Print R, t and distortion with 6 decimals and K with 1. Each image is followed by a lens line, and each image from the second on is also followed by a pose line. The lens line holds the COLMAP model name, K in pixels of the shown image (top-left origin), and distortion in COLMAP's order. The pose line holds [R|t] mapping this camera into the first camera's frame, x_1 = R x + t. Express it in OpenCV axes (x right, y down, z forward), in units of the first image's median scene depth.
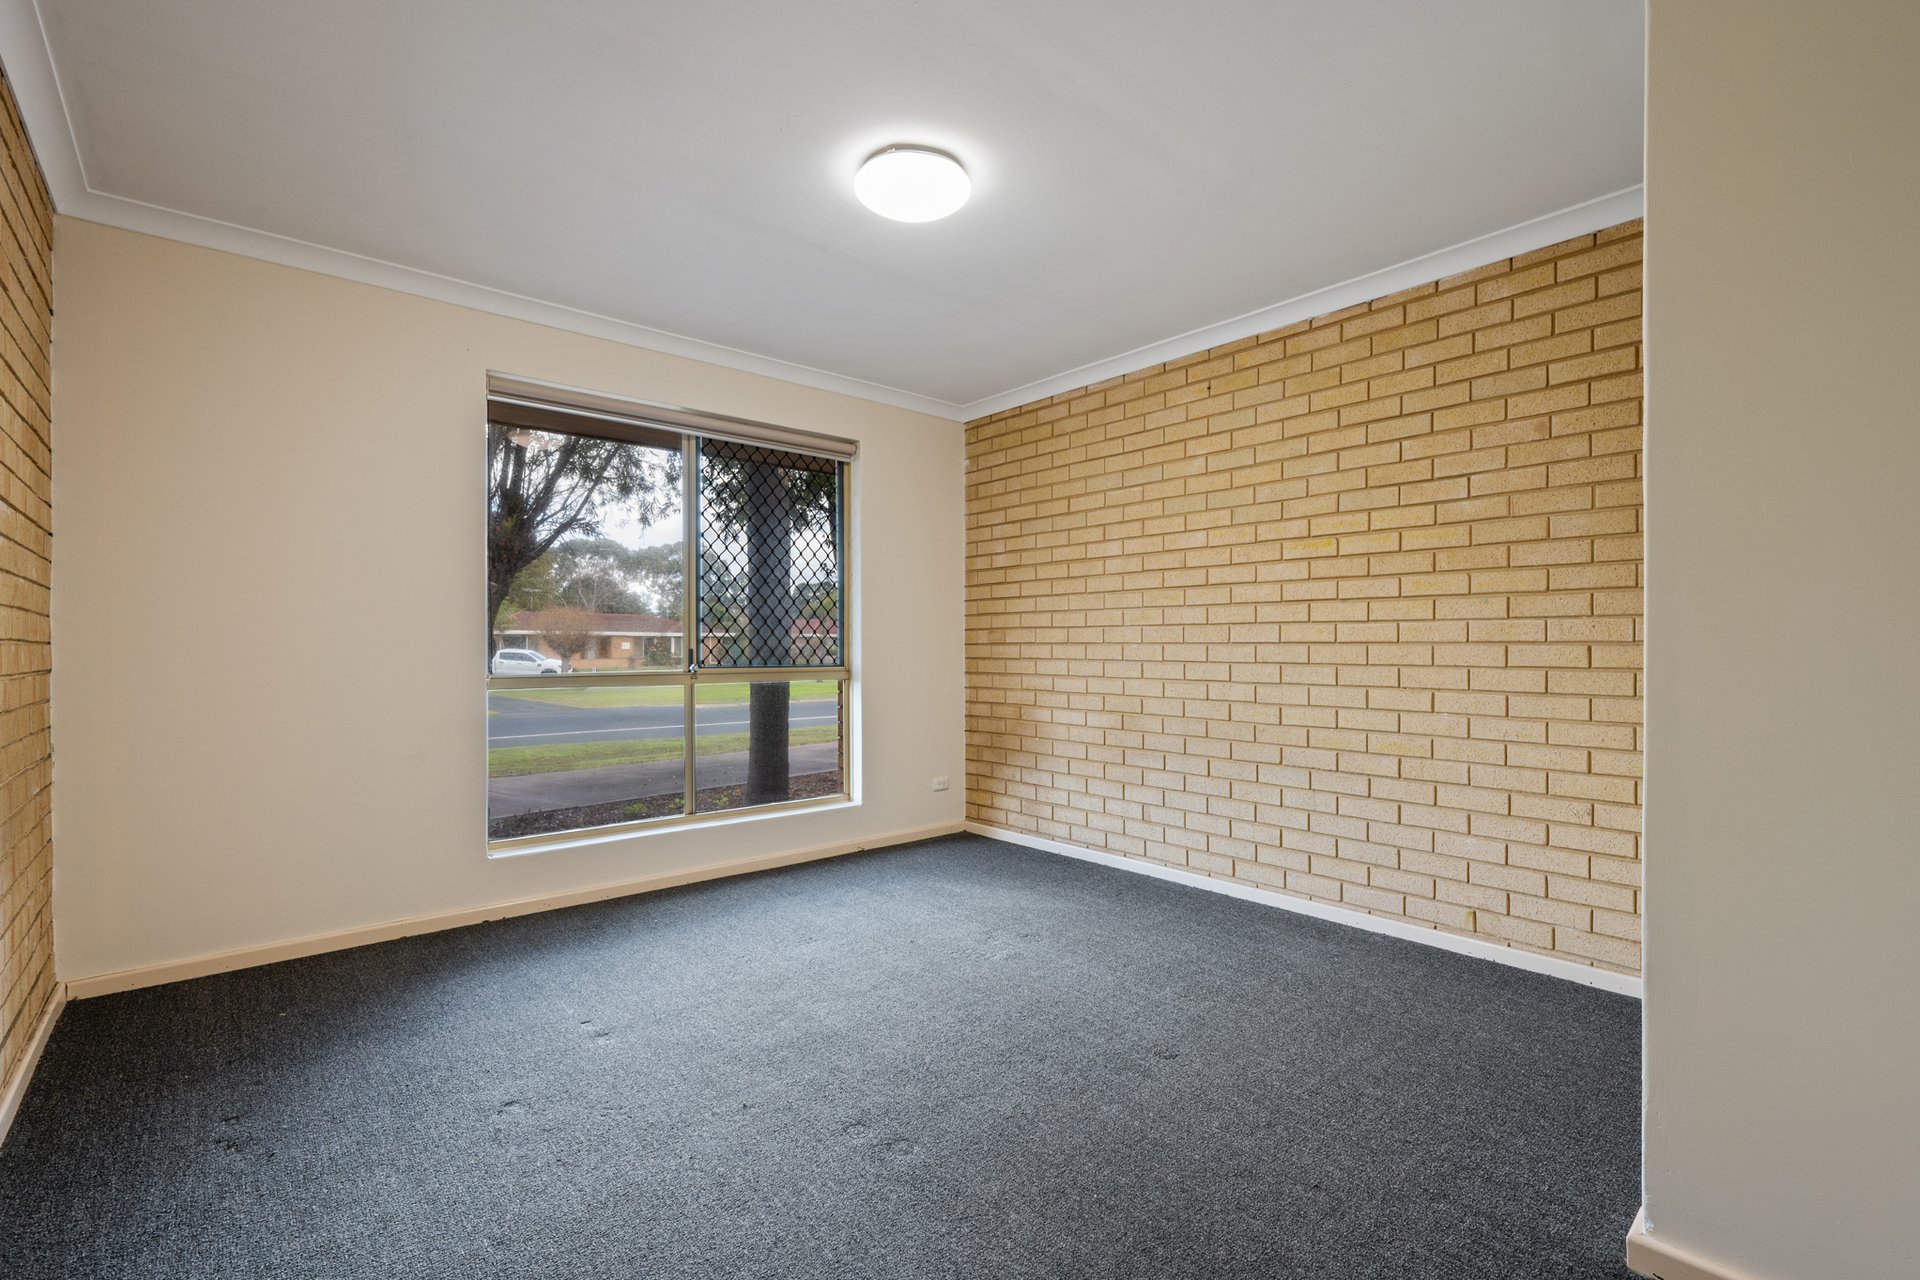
lens RADIAL K [[855.3, 0, 972.8], [0, 855.3, 649.6], [0, 0, 1]] dist [0.000135, -0.000009]
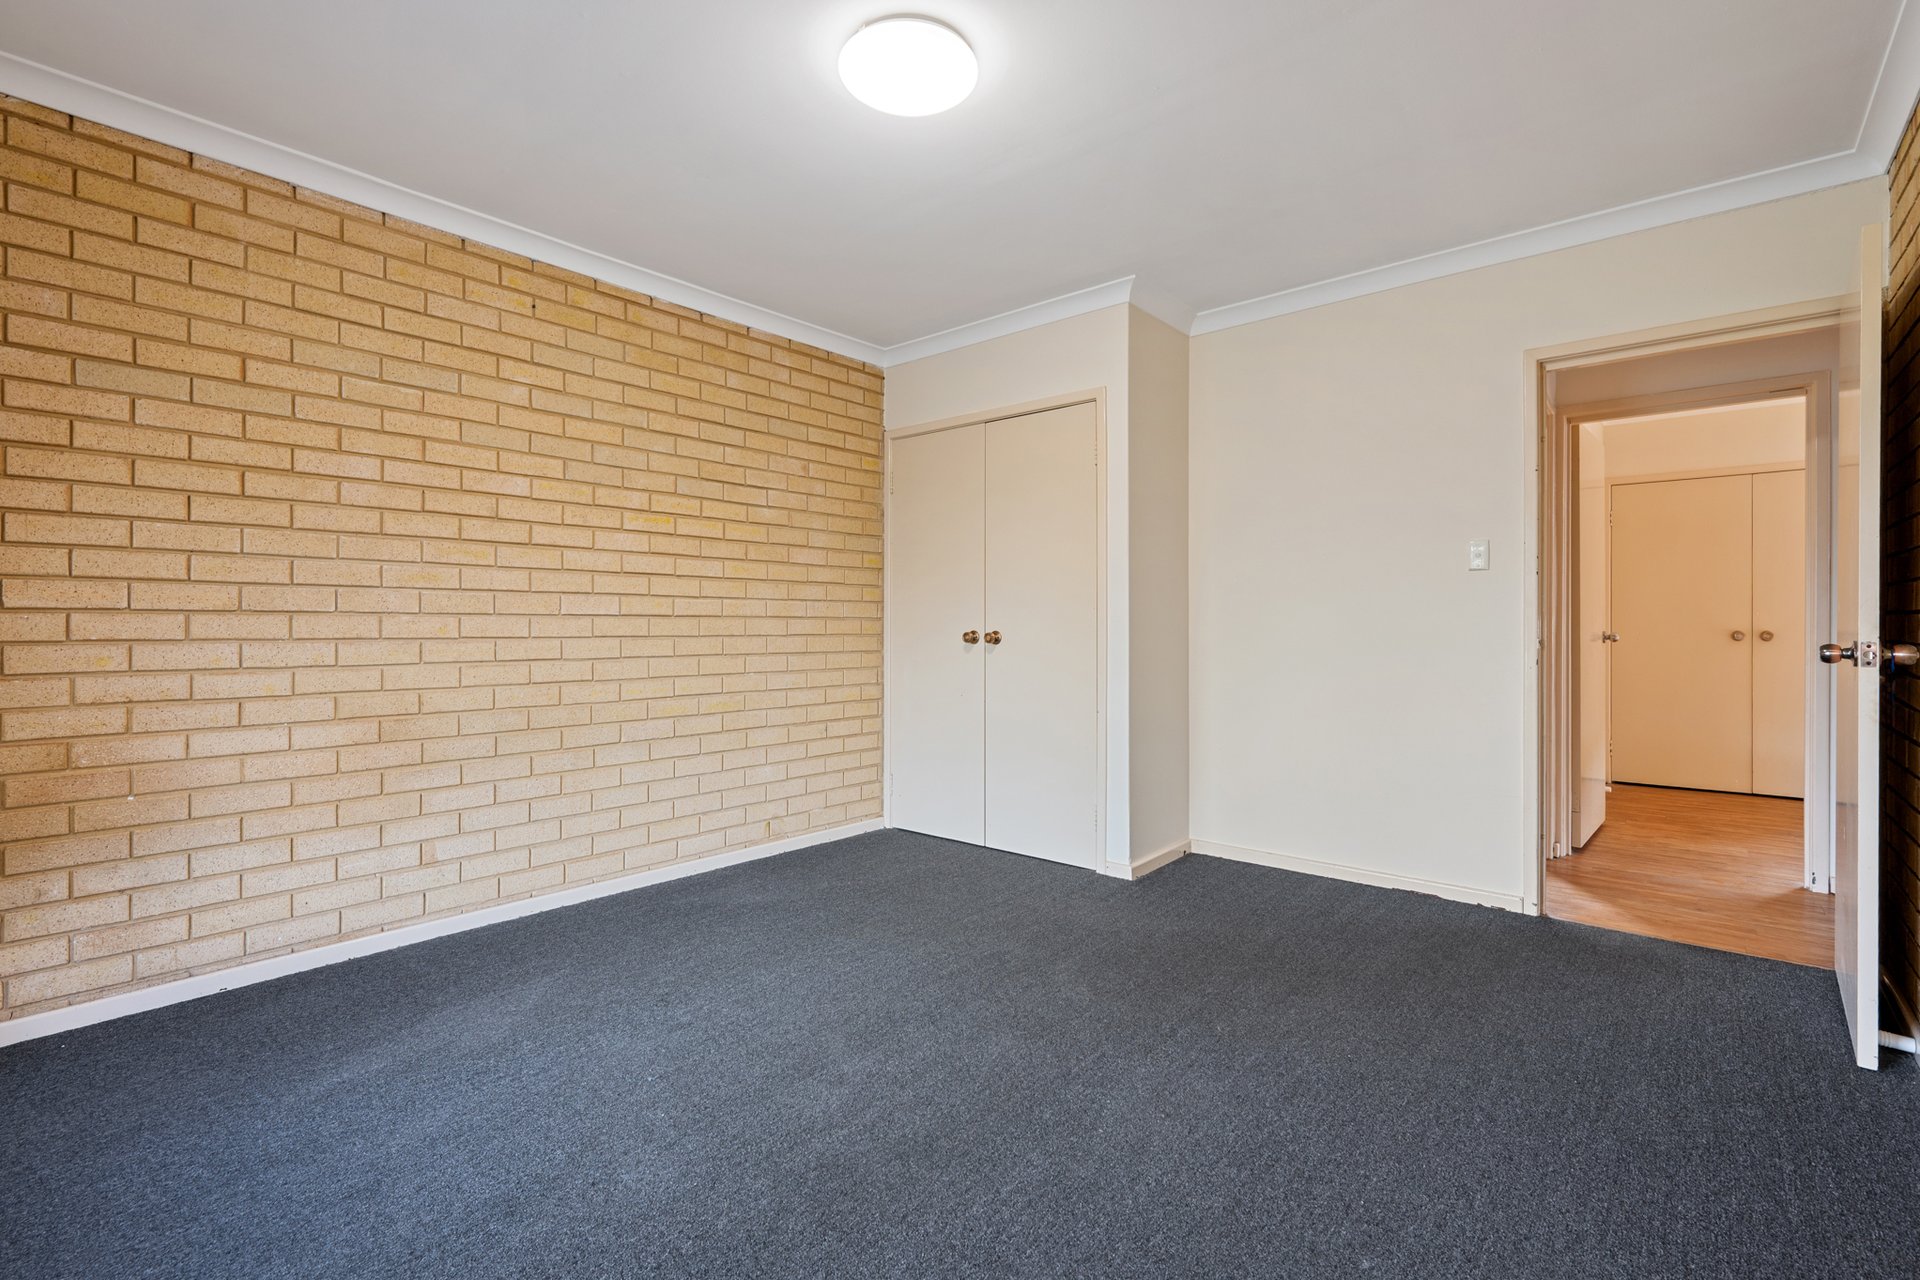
lens RADIAL K [[873.4, 0, 969.0], [0, 873.4, 618.1], [0, 0, 1]] dist [0.000339, 0.000047]
pose [[-0.151328, 0.002180, 0.988481, -0.632464], [-0.002630, 0.999993, -0.002608, -0.003335], [-0.988480, -0.002995, -0.151321, 0.722617]]
